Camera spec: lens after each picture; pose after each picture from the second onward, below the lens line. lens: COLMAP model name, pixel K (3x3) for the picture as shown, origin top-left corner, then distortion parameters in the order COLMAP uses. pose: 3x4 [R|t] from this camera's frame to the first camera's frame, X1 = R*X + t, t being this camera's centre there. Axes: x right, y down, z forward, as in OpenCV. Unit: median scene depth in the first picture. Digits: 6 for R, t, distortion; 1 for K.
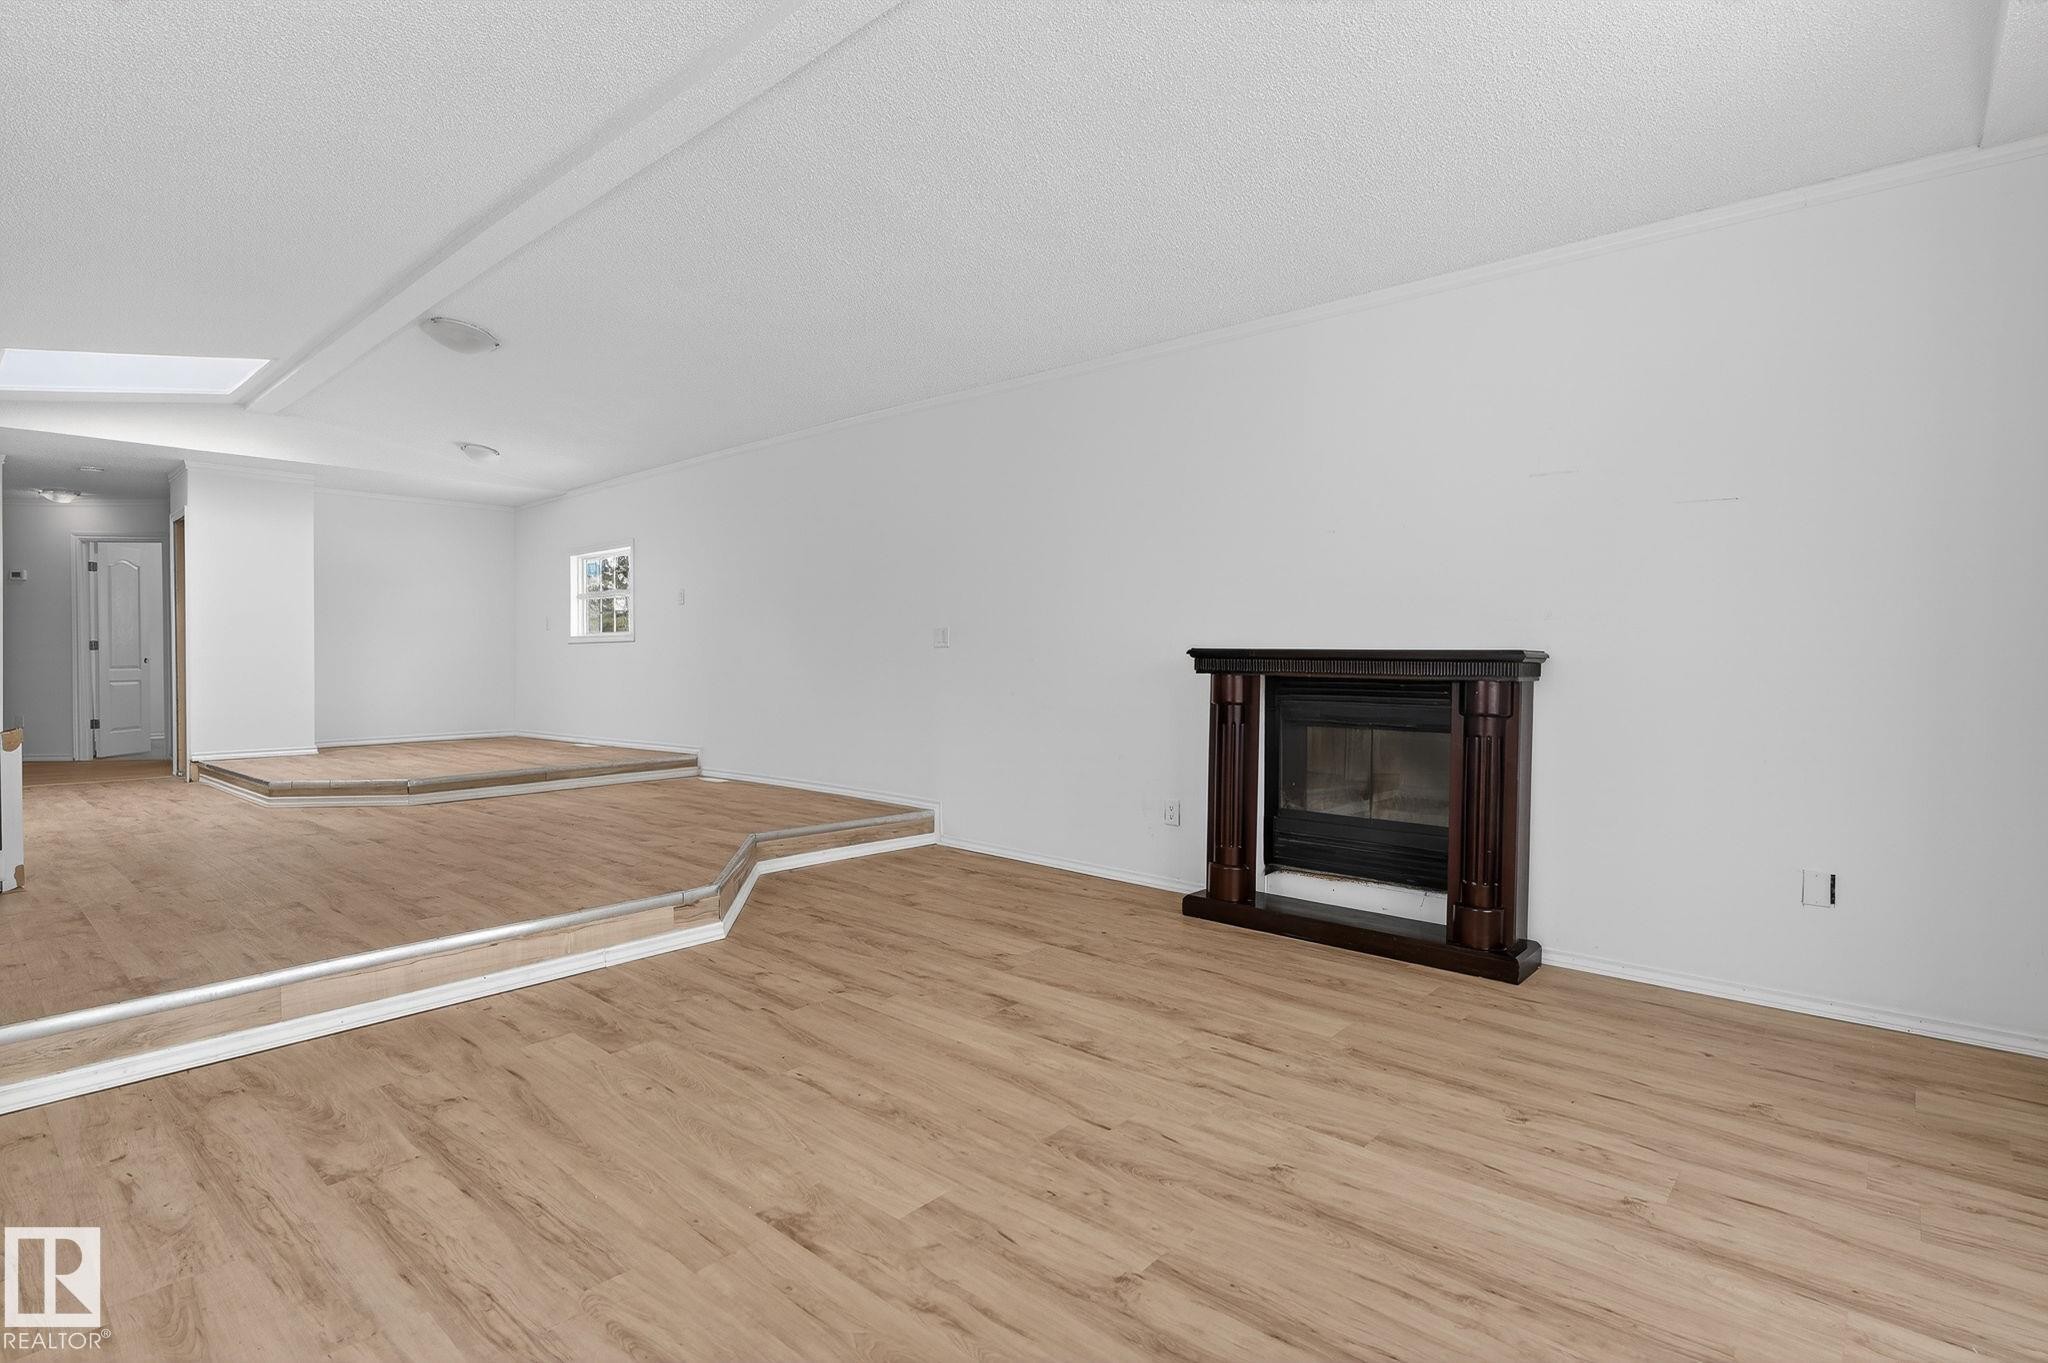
lens RADIAL K [[956.4, 0, 1008.0], [0, 956.4, 680.3], [0, 0, 1]] dist [0.003583, -0.000343]
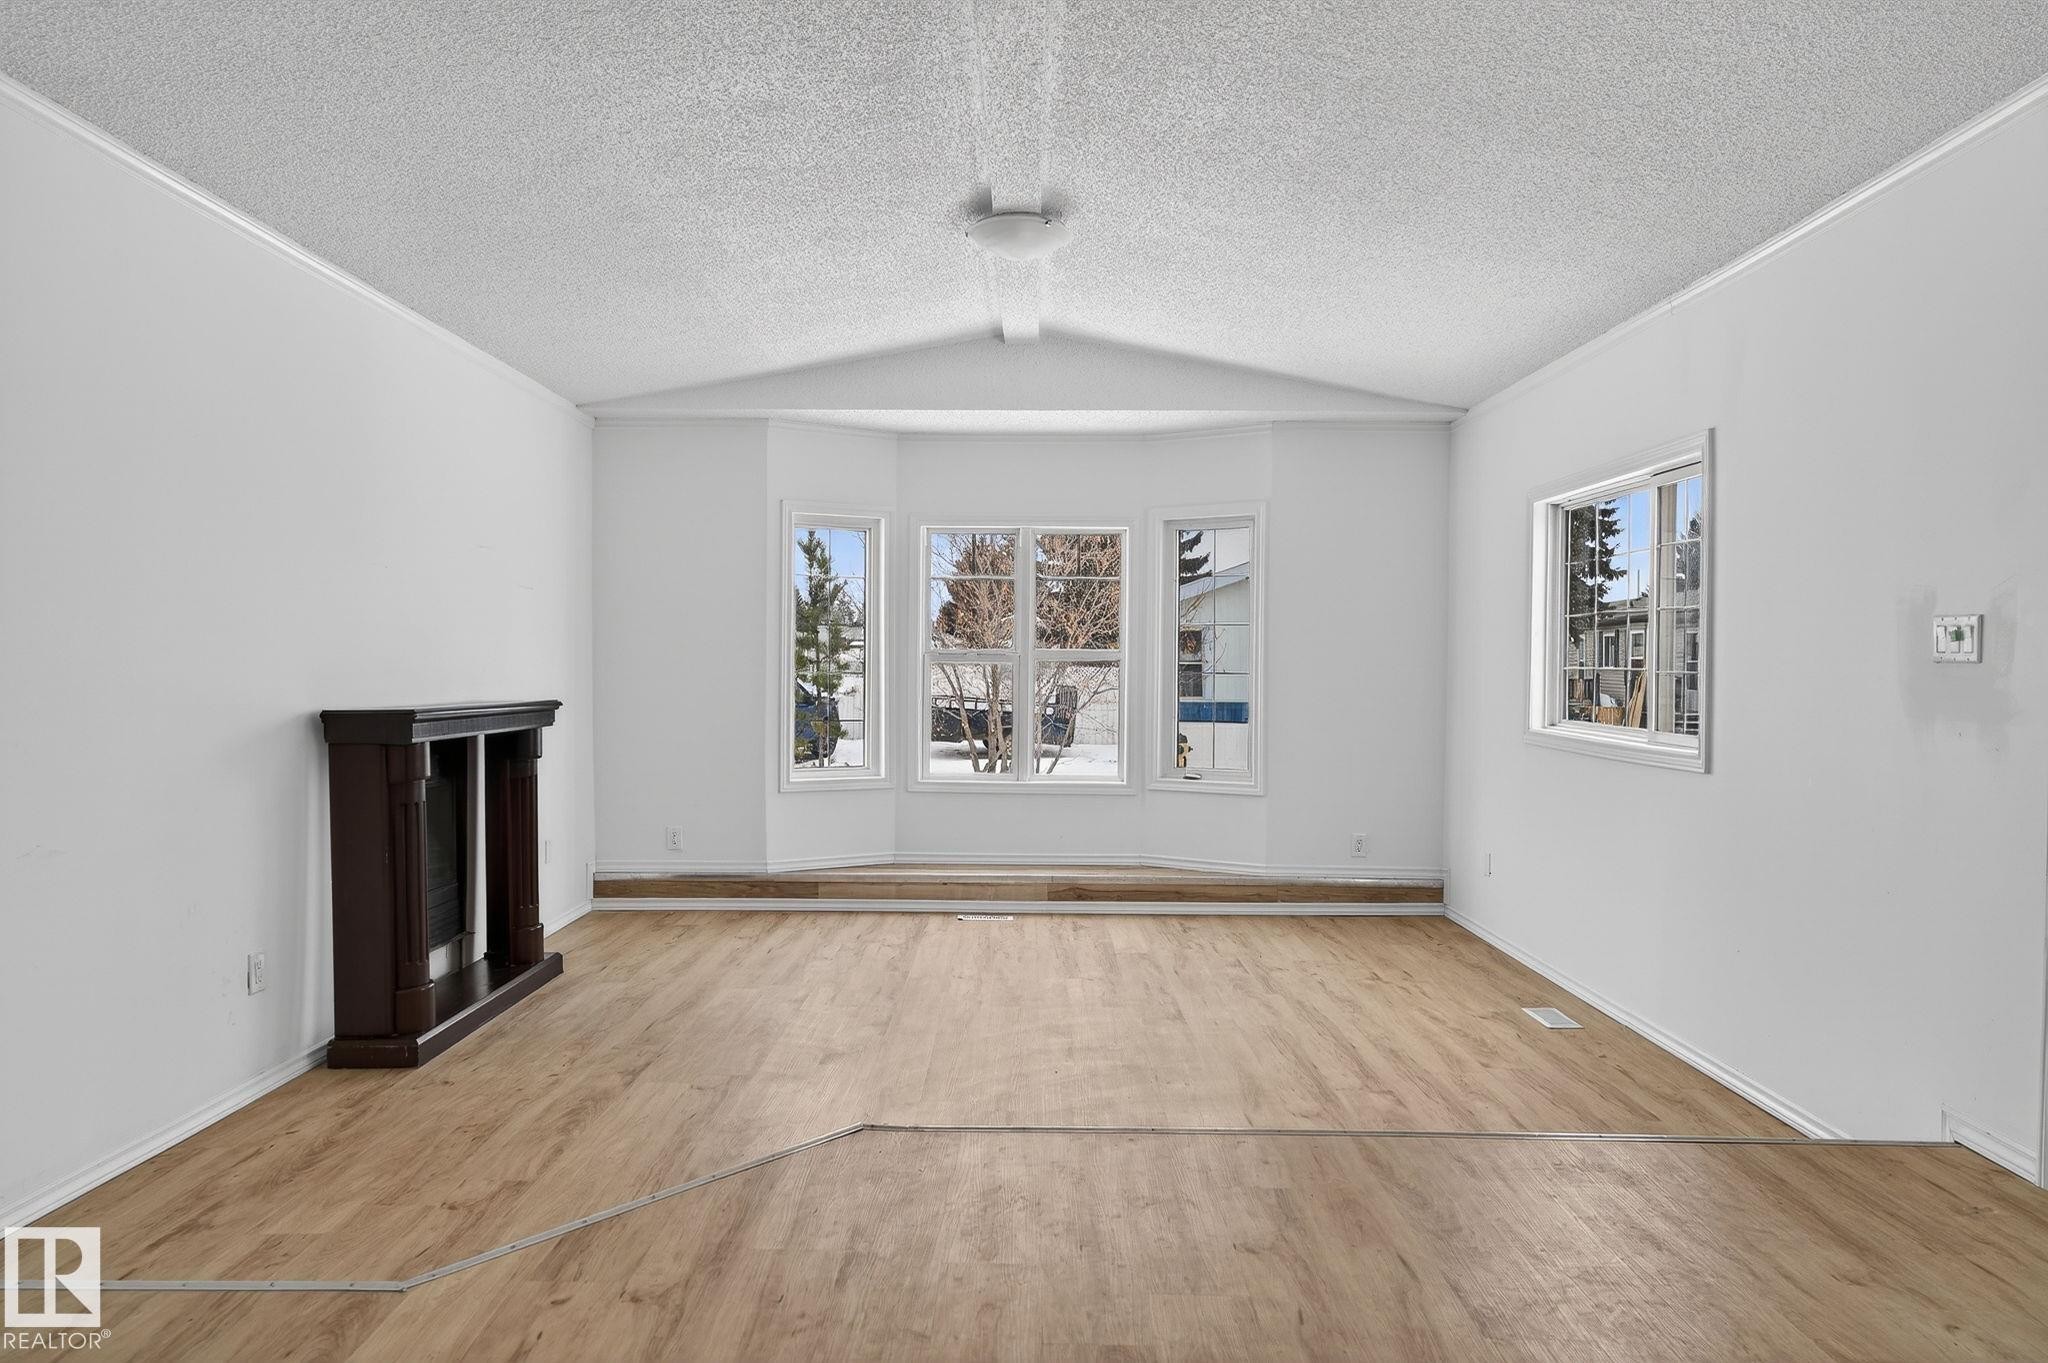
lens RADIAL K [[1346.8, 0, 981.0], [0, 1346.8, 684.2], [0, 0, 1]] dist [0.000491, -0.000920]
pose [[-0.635222, -0.018560, 0.772107, -1.703797], [0.013172, 0.999305, 0.034859, -0.157143], [-0.772218, 0.032313, -0.634536, 2.501320]]
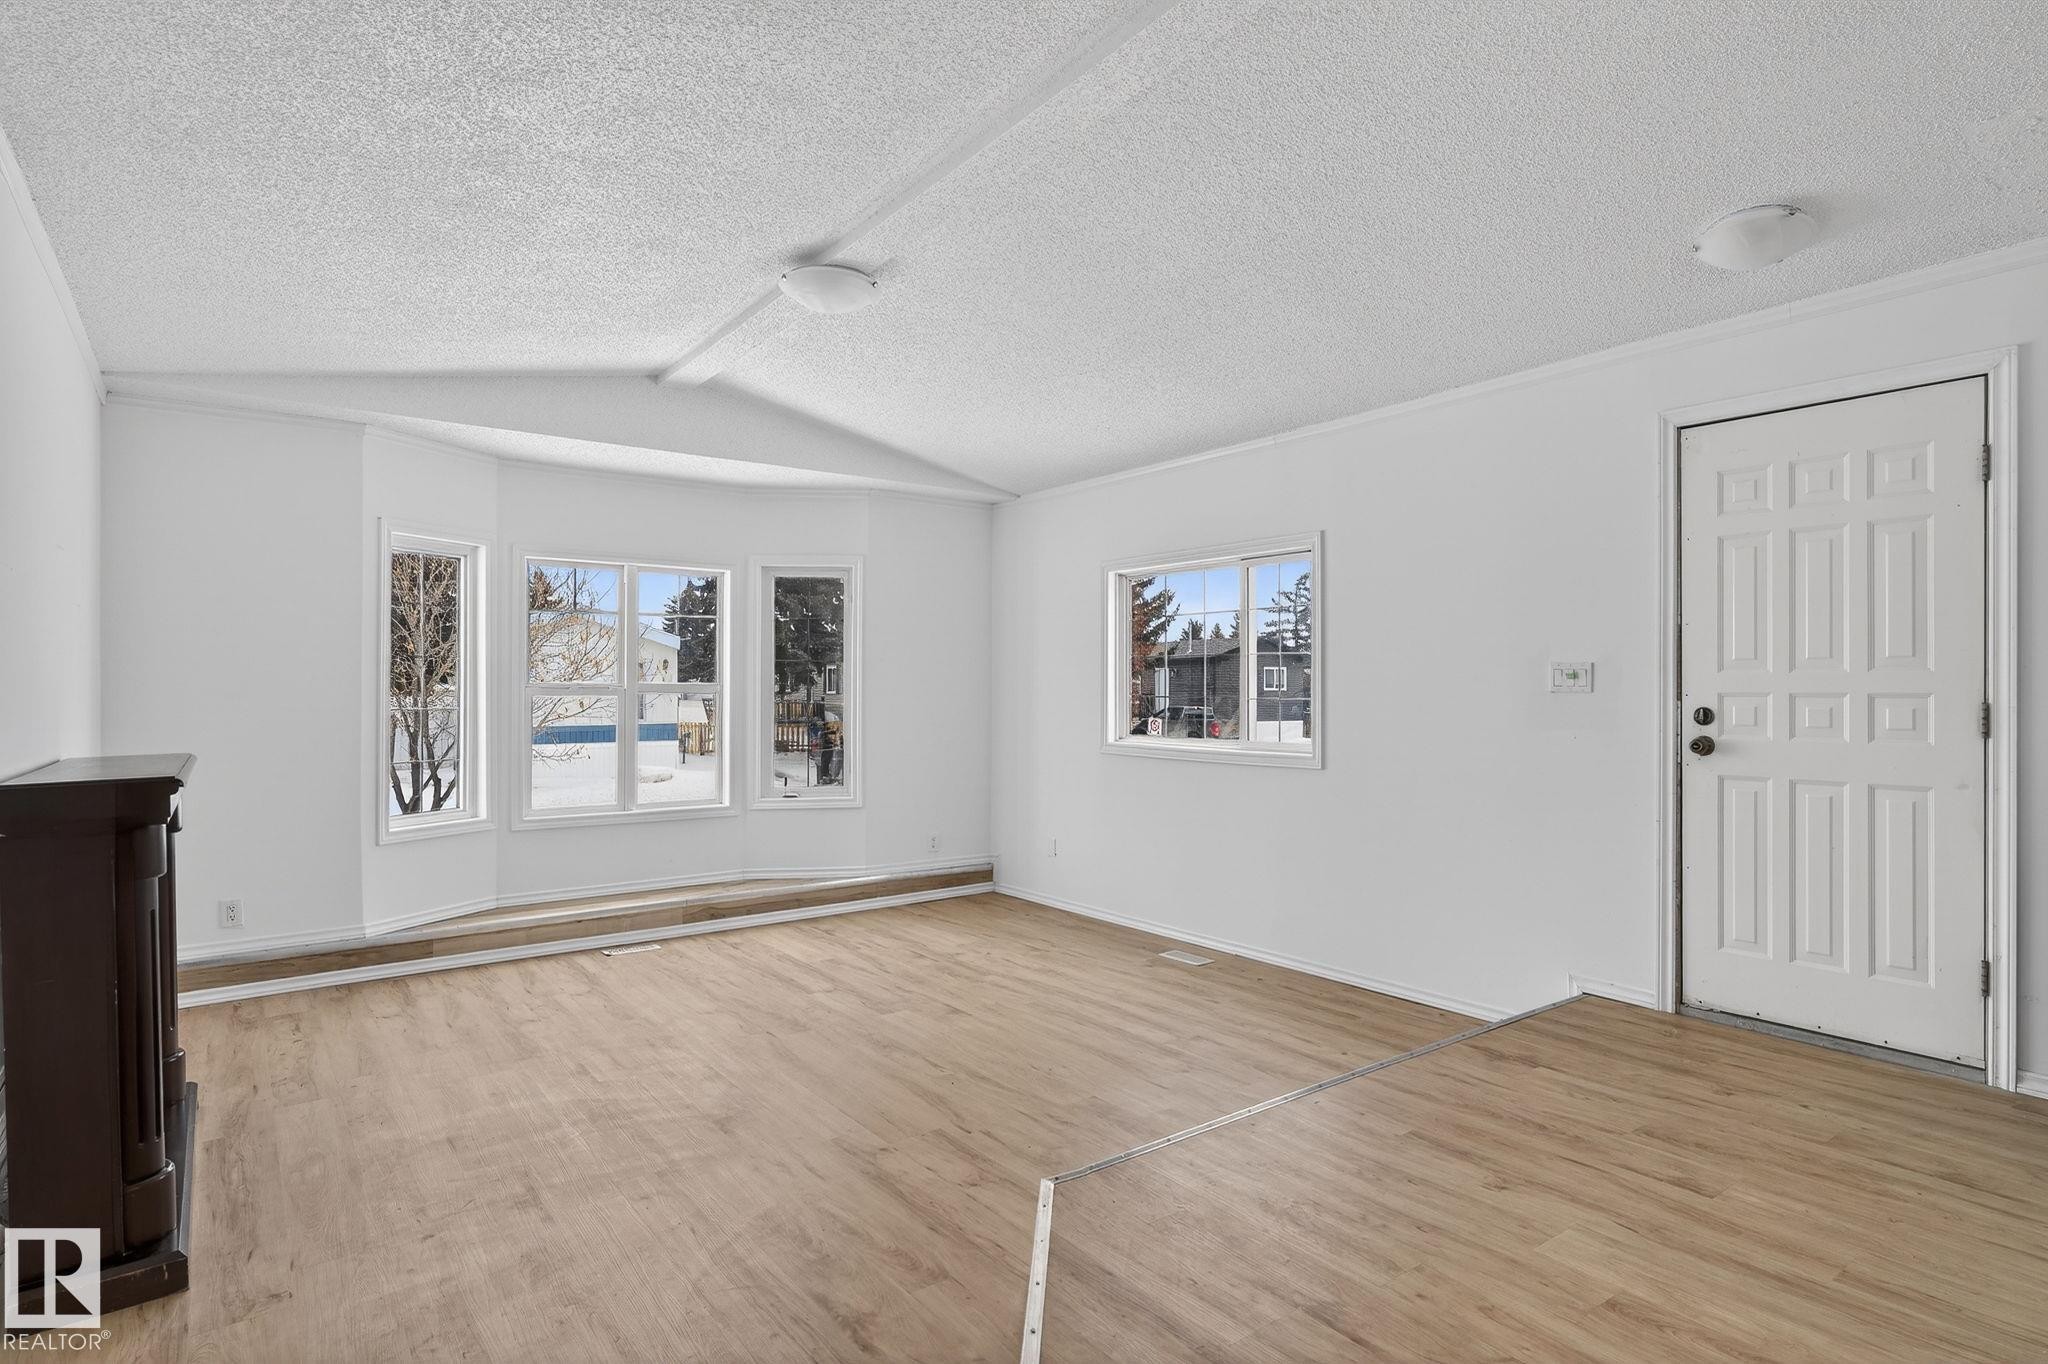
lens RADIAL K [[1084.0, 0, 1008.2], [0, 1084.0, 682.9], [0, 0, 1]] dist [-0.000893, 0.000940]
pose [[-0.977056, 0.001325, 0.212976, -0.719755], [0.005951, 0.999760, 0.021081, -0.177381], [-0.212897, 0.021865, -0.976830, 2.795114]]
